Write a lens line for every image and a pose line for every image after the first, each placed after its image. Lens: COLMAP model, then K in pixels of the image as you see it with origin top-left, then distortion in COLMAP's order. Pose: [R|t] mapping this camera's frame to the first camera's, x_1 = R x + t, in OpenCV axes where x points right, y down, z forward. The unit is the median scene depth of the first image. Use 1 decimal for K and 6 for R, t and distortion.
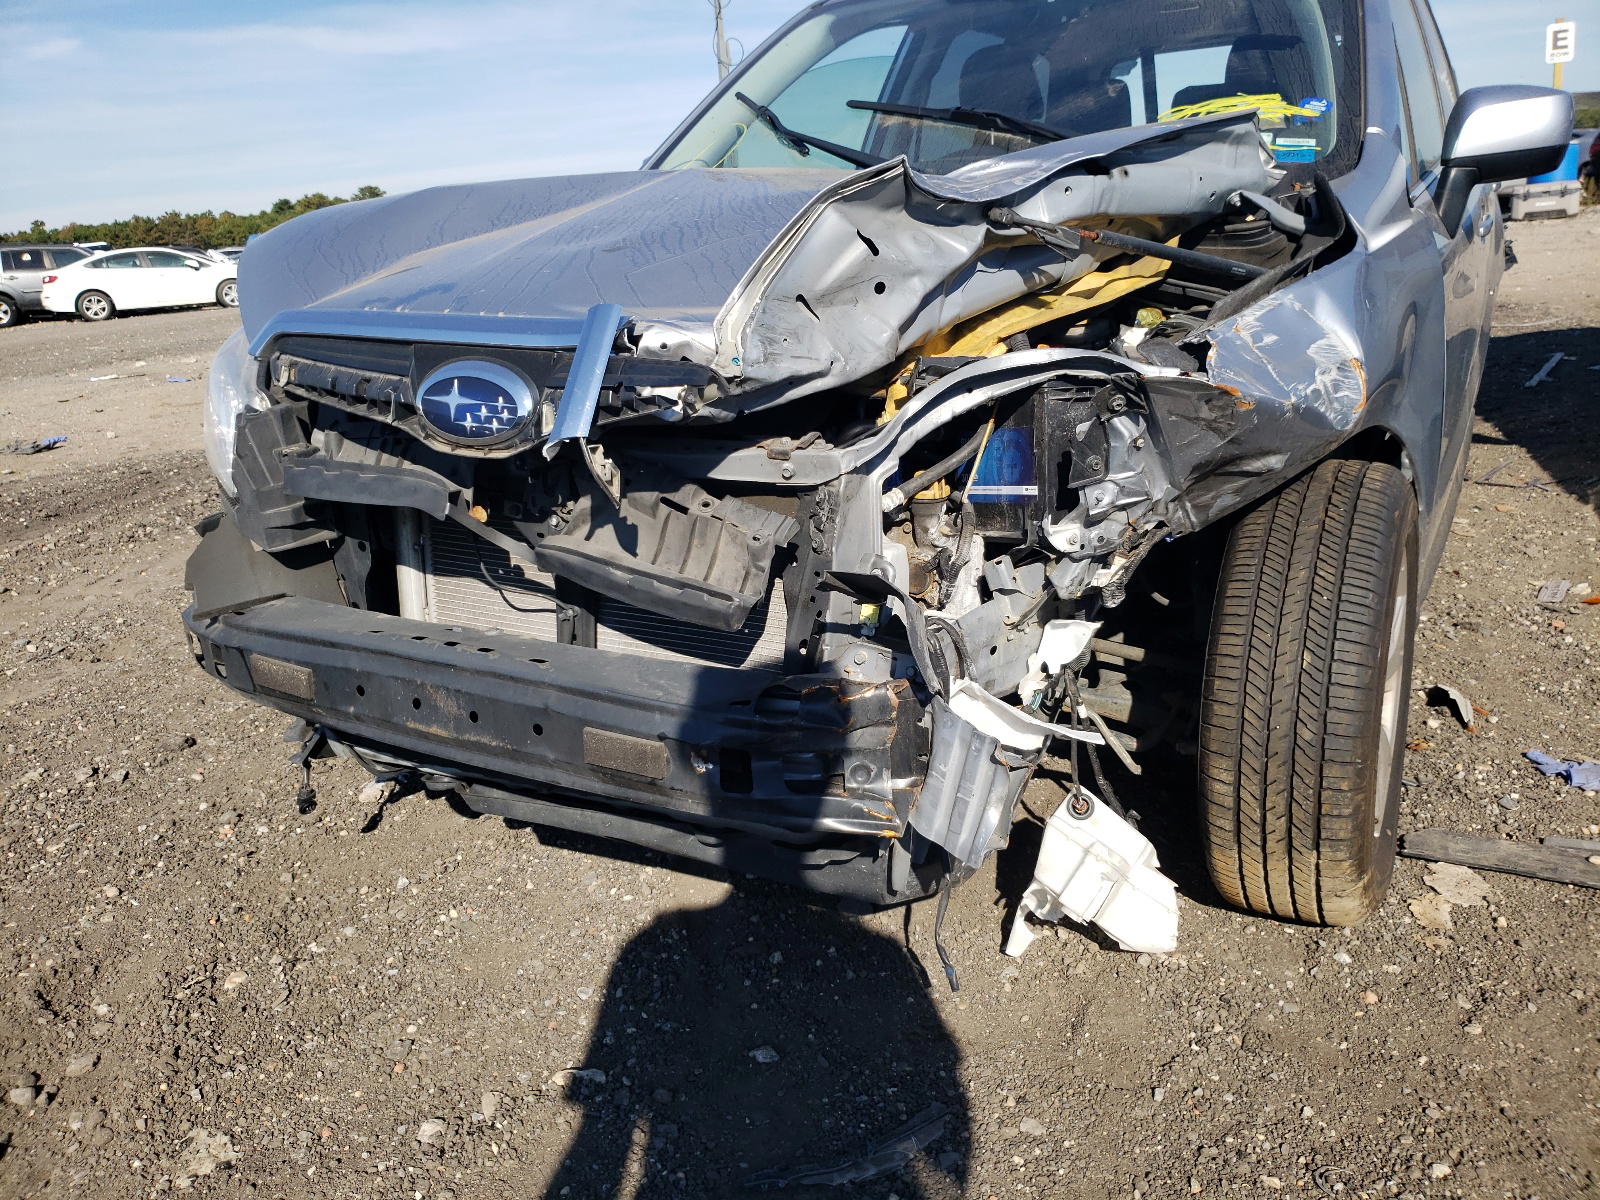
lens RADIAL K [[1168.9, 0, 869.6], [0, 1168.9, 601.5], [0, 0, 1]] dist [0.043728, -0.039159]
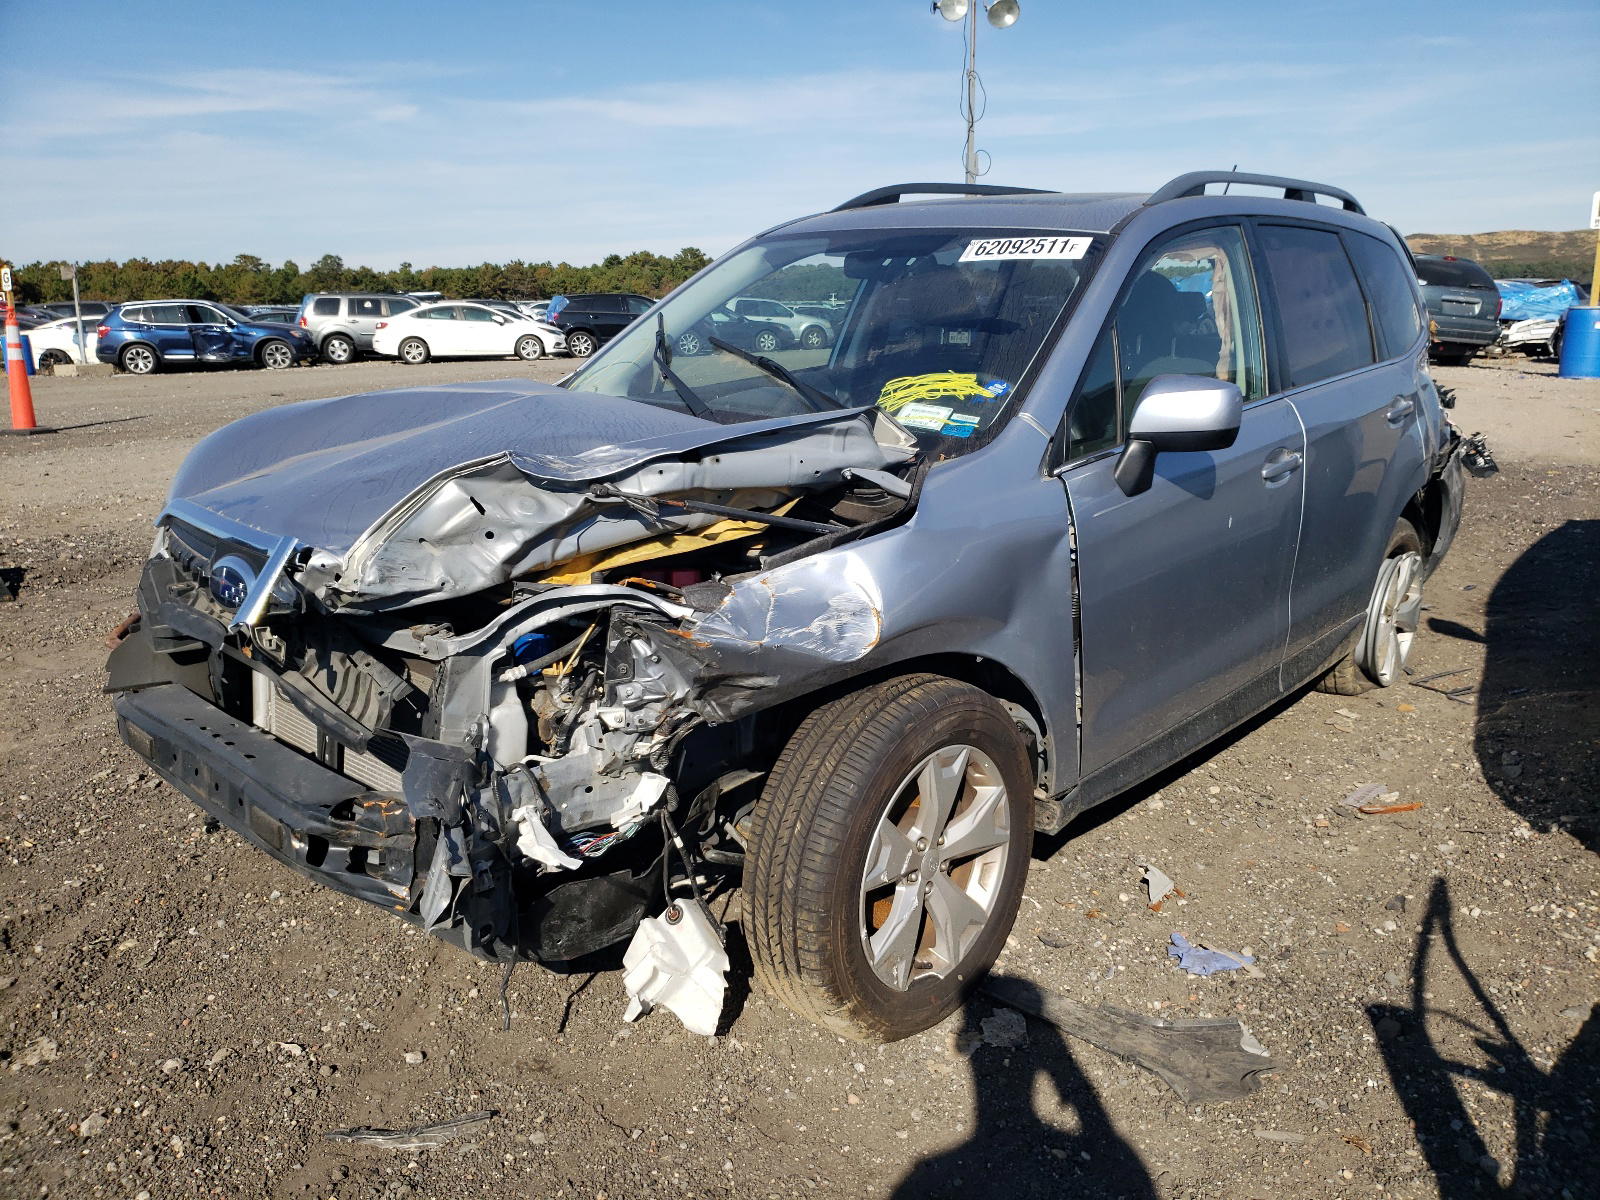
lens RADIAL K [[1168.9, 0, 869.6], [0, 1168.9, 601.5], [0, 0, 1]] dist [0.043728, -0.039159]
pose [[0.975642, 0.111077, -0.189168, 0.703647], [-0.124087, 0.990555, -0.058342, -0.144852], [0.180901, 0.080394, 0.980210, -0.328389]]
